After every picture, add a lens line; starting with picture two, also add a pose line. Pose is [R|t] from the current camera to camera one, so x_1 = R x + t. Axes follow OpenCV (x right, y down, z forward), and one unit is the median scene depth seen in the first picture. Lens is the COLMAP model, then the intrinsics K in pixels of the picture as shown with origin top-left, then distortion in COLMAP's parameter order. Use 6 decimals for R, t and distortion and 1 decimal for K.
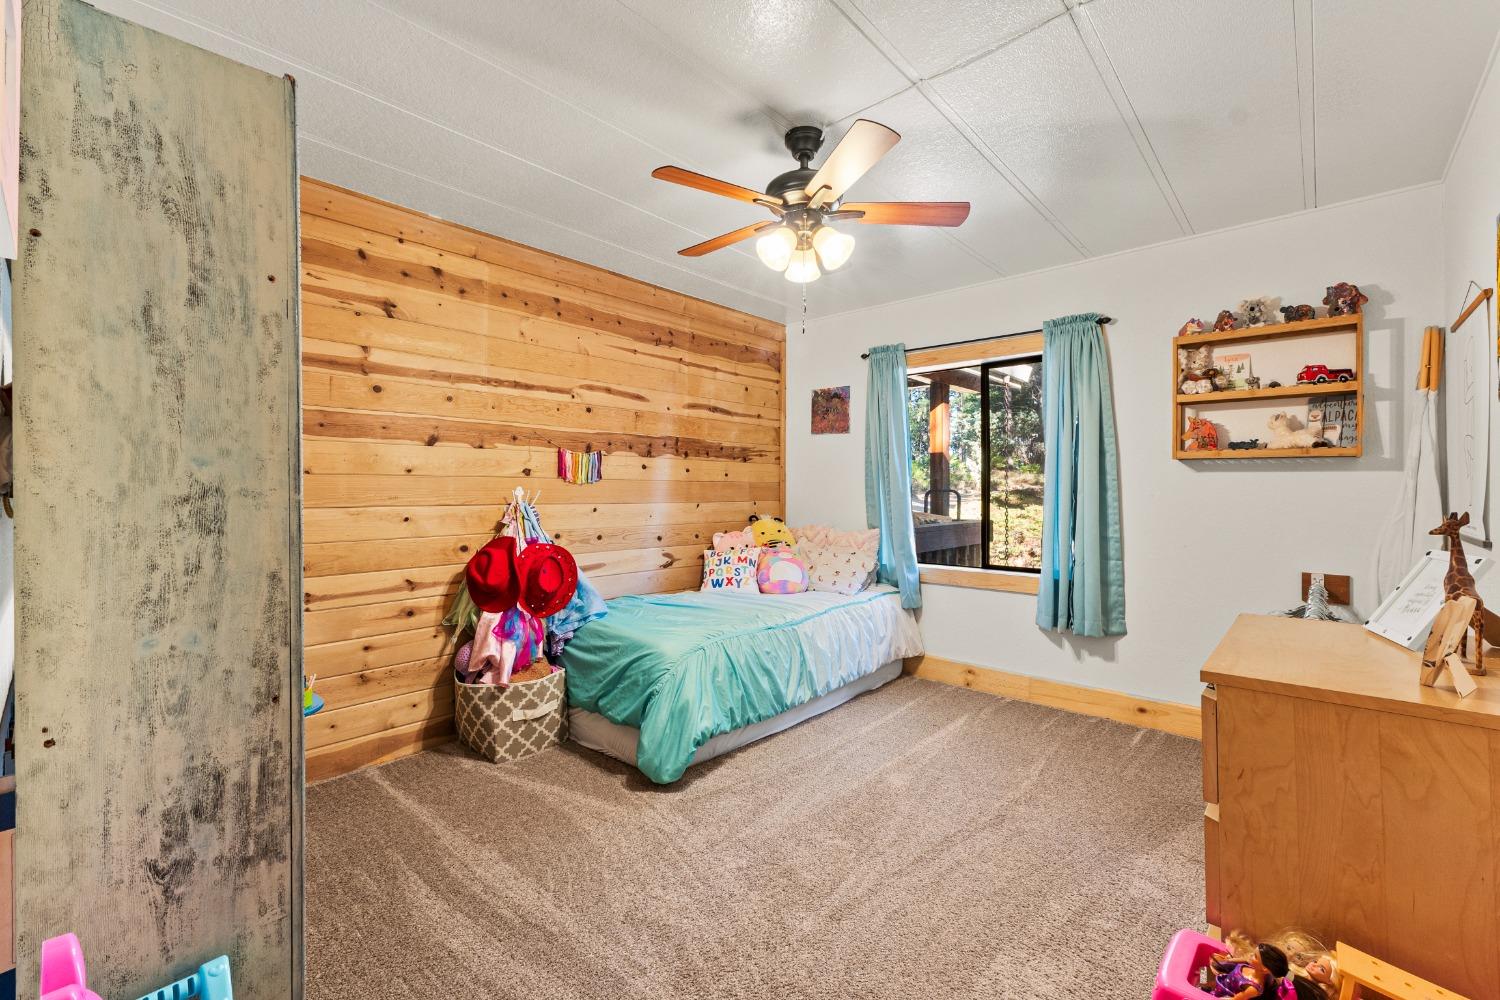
lens RADIAL K [[625.0, 0, 747.3], [0, 625.0, 491.9], [0, 0, 1]] dist [0.005174, -0.000577]
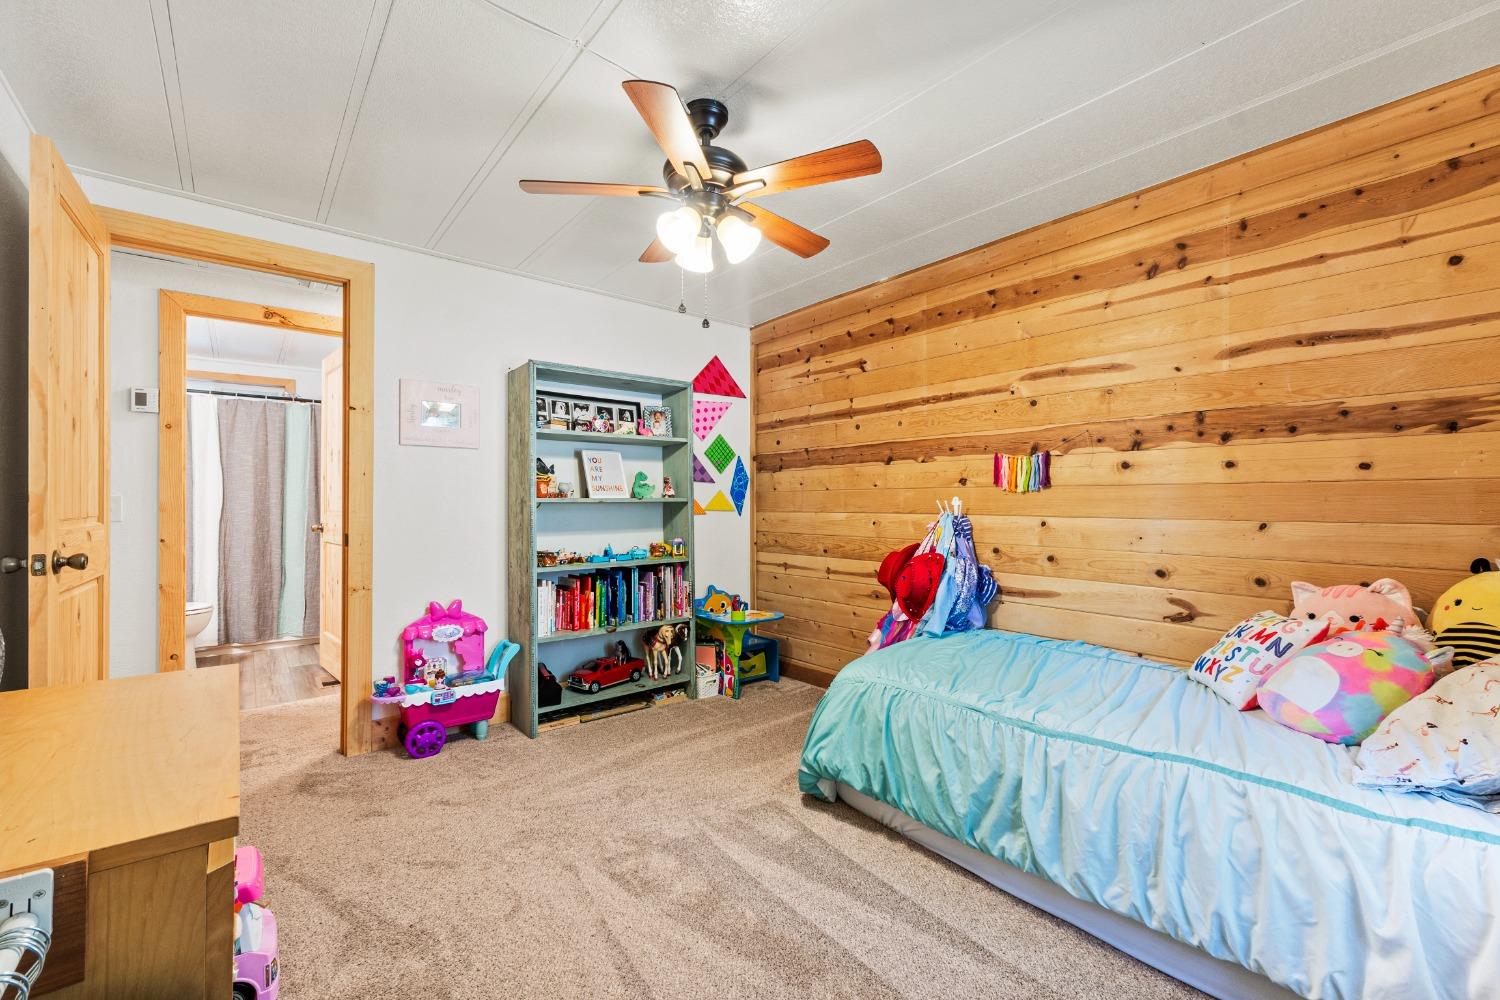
lens RADIAL K [[625.0, 0, 759.0], [0, 625.0, 502.8], [0, 0, 1]] dist [0.005174, -0.000577]
pose [[-0.133952, 0.005675, -0.990972, 0.612803], [0.004160, 0.999978, 0.005164, -0.004480], [0.990979, -0.003430, -0.133973, 0.740114]]
